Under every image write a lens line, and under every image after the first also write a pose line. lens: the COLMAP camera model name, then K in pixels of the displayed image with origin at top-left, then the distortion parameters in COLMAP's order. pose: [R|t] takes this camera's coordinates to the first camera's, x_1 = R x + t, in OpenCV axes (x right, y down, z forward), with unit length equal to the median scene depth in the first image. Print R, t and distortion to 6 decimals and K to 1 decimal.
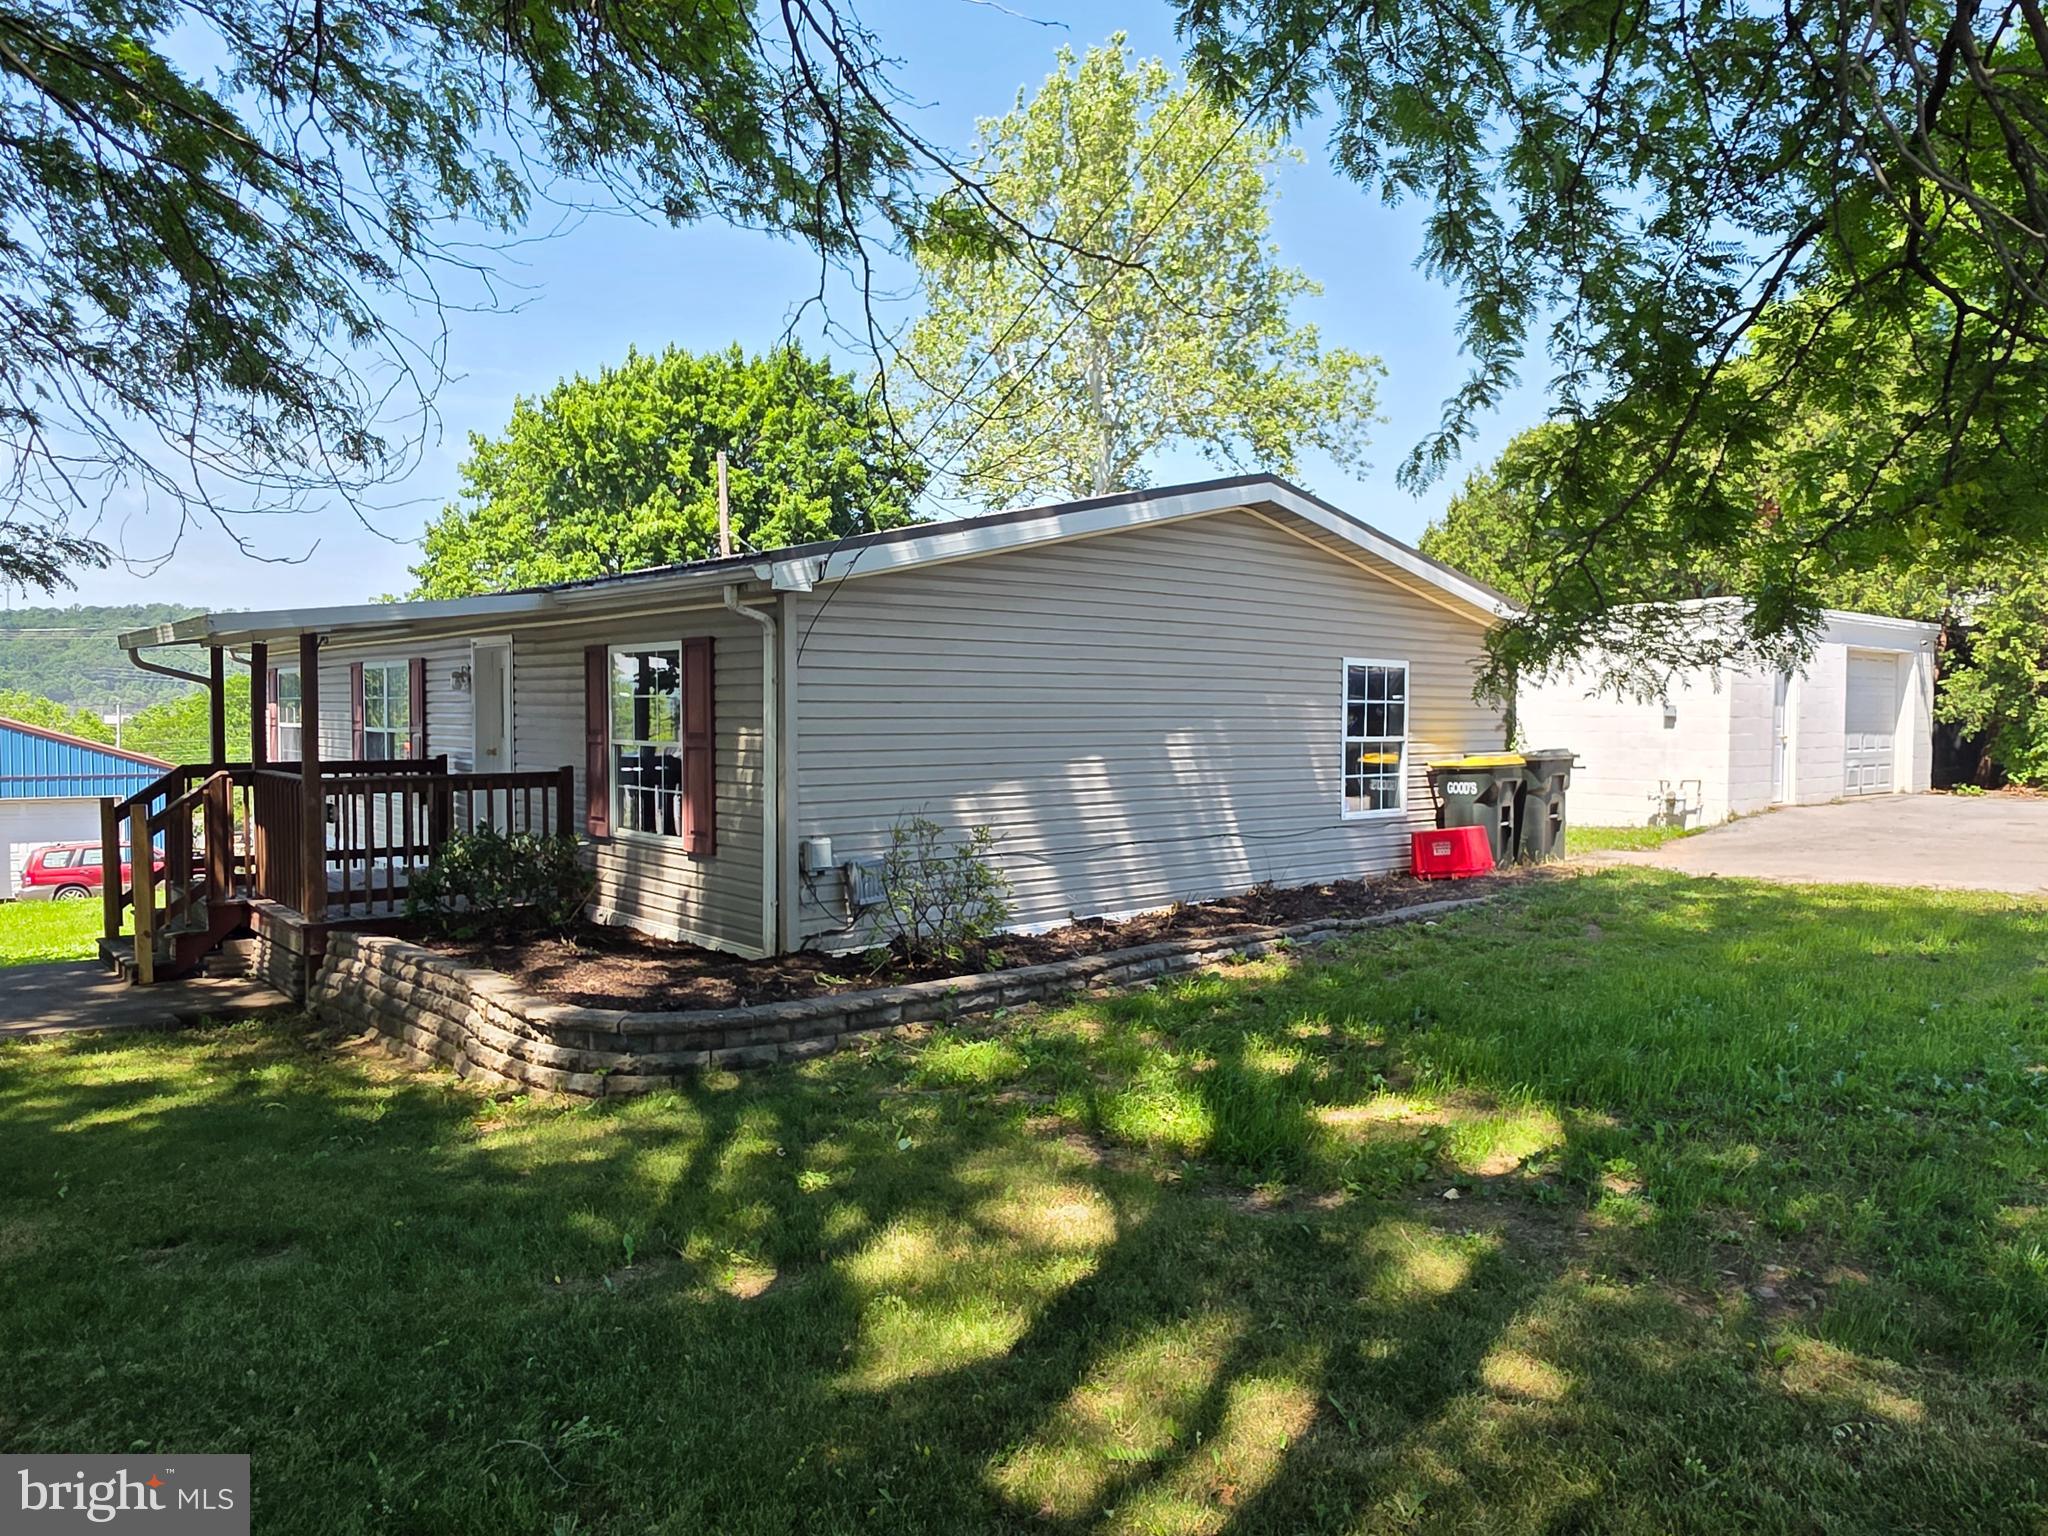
lens RADIAL K [[1385.0, 0, 1034.1], [0, 1385.0, 763.0], [0, 0, 1]] dist [0.007269, 0.000772]
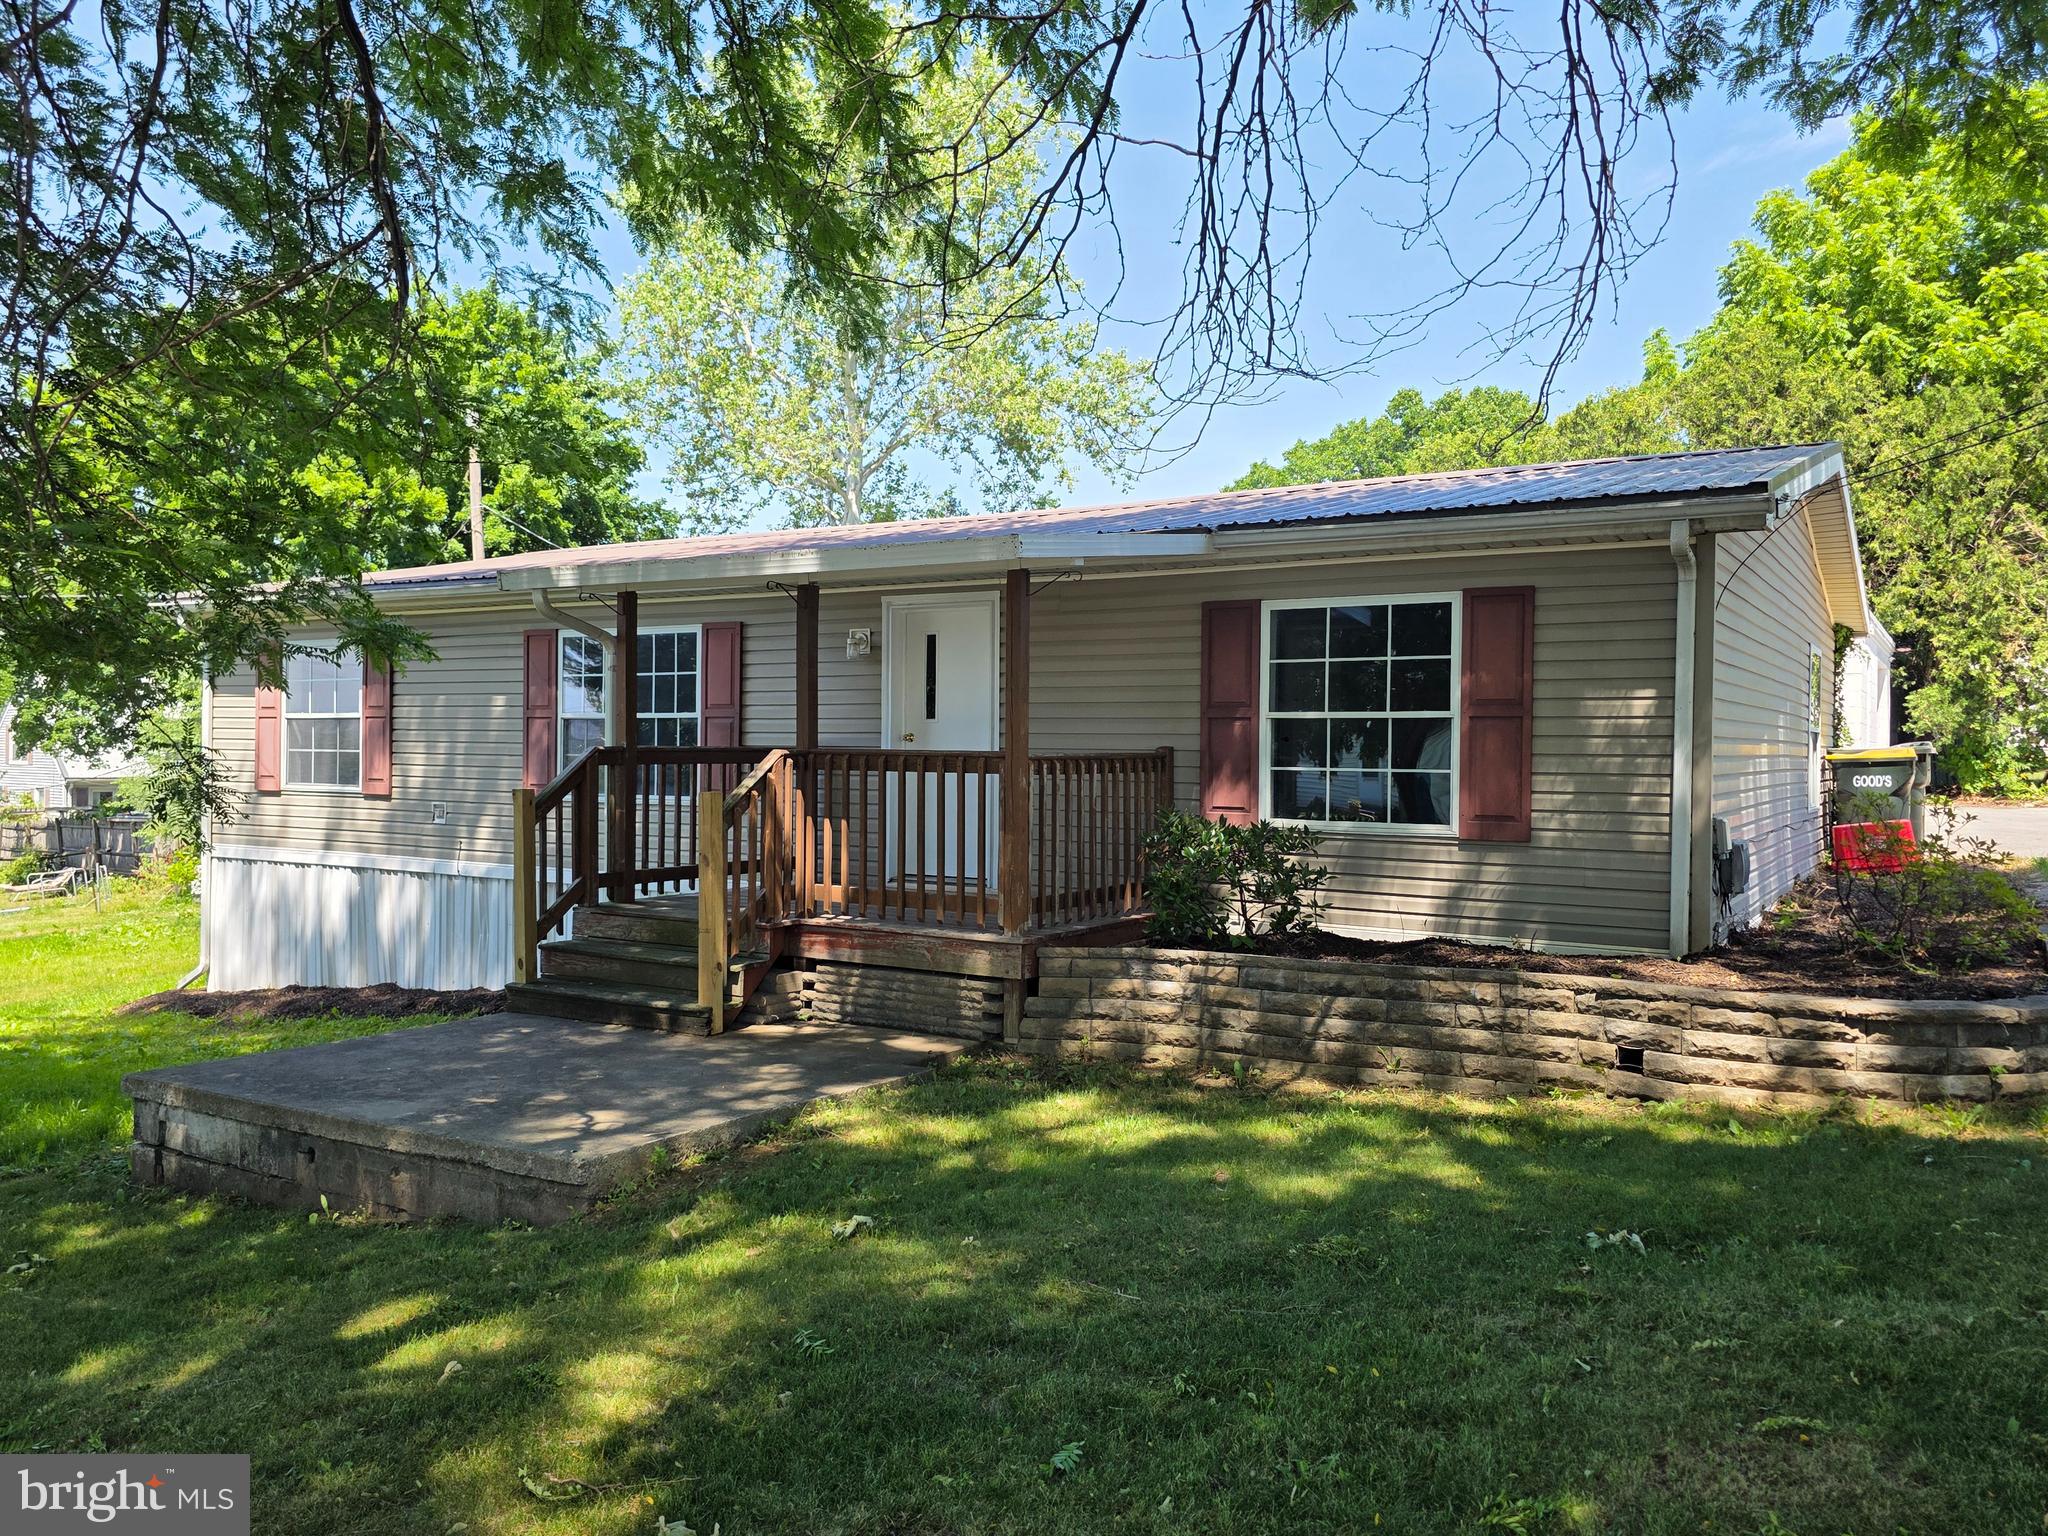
lens RADIAL K [[1529.2, 0, 1010.3], [0, 1529.2, 772.8], [0, 0, 1]] dist [0.061695, -0.057091]
pose [[0.954791, -0.000026, 0.297278, -0.354457], [0.005826, 0.999810, -0.018623, 0.017247], [-0.297221, 0.019513, 0.954609, 0.083579]]
